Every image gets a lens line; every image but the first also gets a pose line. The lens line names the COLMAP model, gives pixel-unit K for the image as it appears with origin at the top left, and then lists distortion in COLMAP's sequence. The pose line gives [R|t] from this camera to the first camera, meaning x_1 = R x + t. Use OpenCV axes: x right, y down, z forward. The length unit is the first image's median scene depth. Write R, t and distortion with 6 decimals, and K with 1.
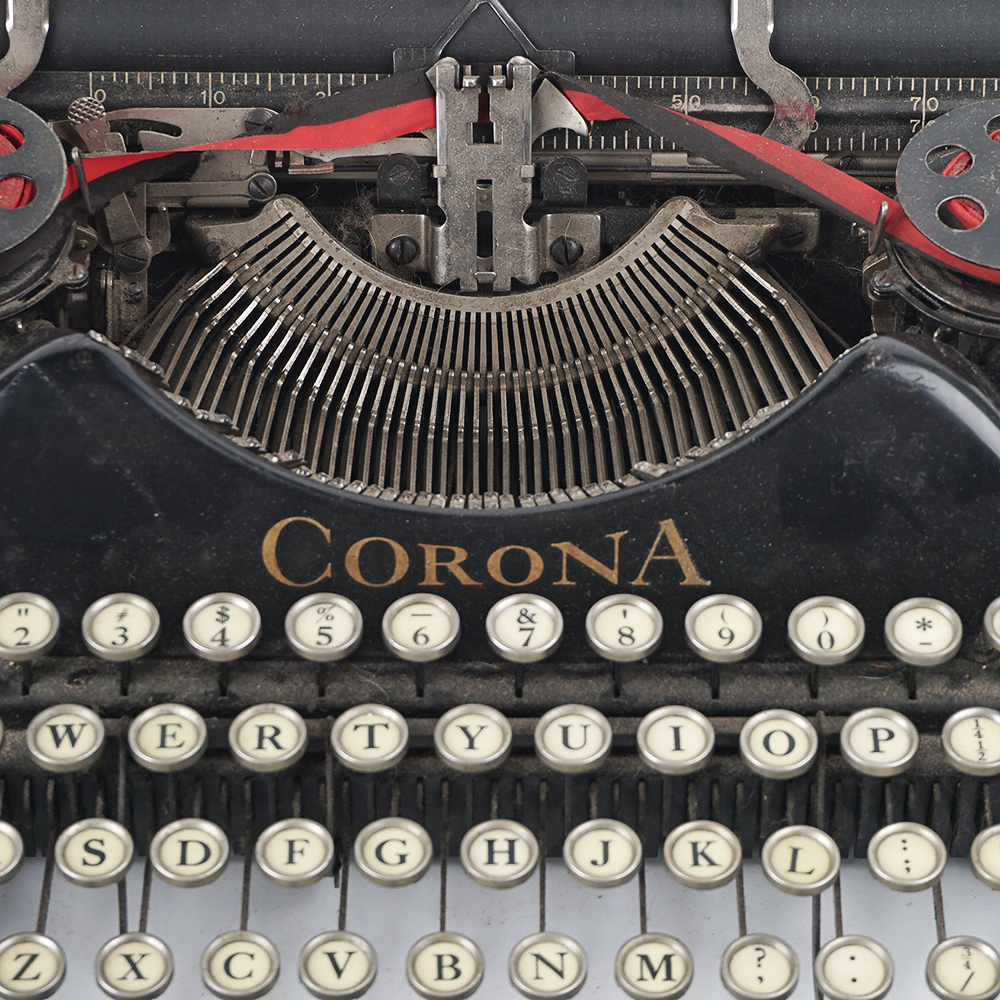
lens RADIAL K [[3780.7, 0, 499.9], [0, 3780.7, 412.5], [0, 0, 1]] dist [0.251565, -1.248692]
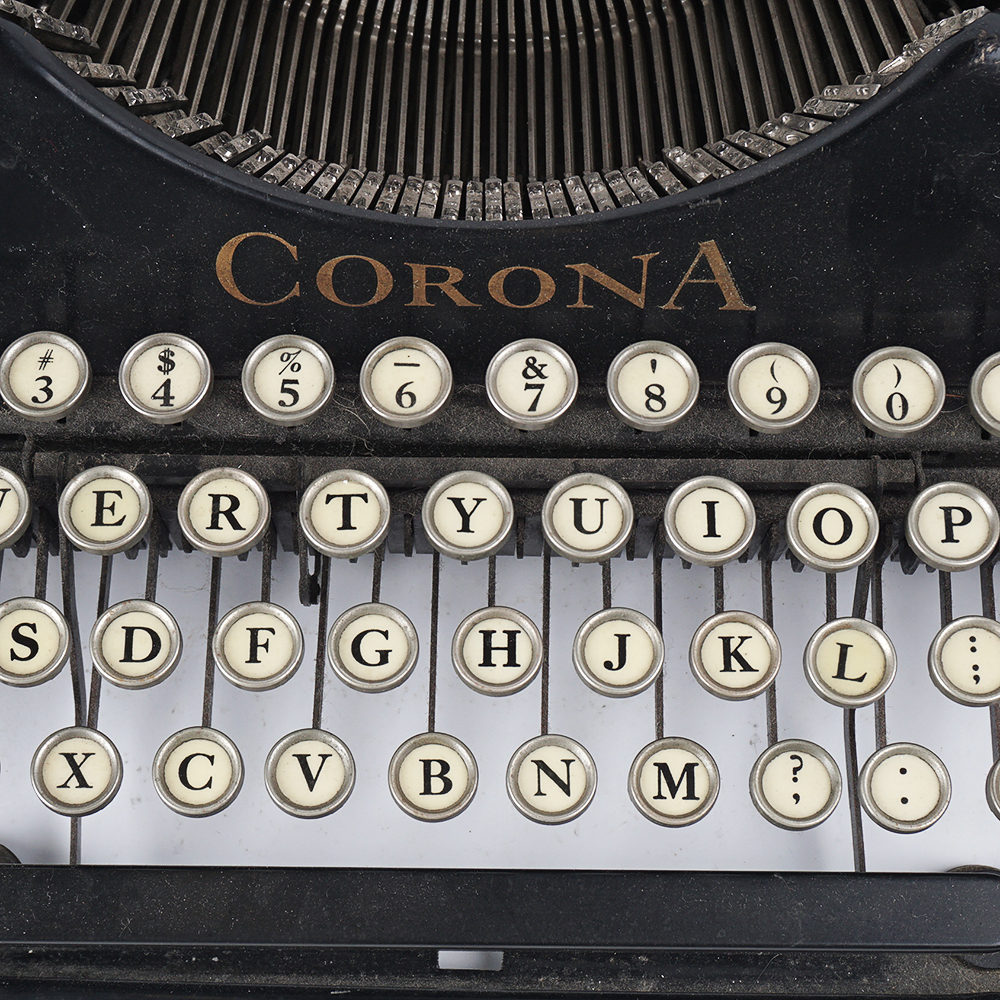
lens RADIAL K [[2284.1, 0, 467.7], [0, 2284.1, 503.7], [0, 0, 1]] dist [0.021988, 0.231645]
pose [[0.999838, 0.013620, -0.011768, -0.001169], [-0.007982, 0.921471, 0.388365, -0.110360], [0.016133, -0.388208, 0.921431, 0.521827]]
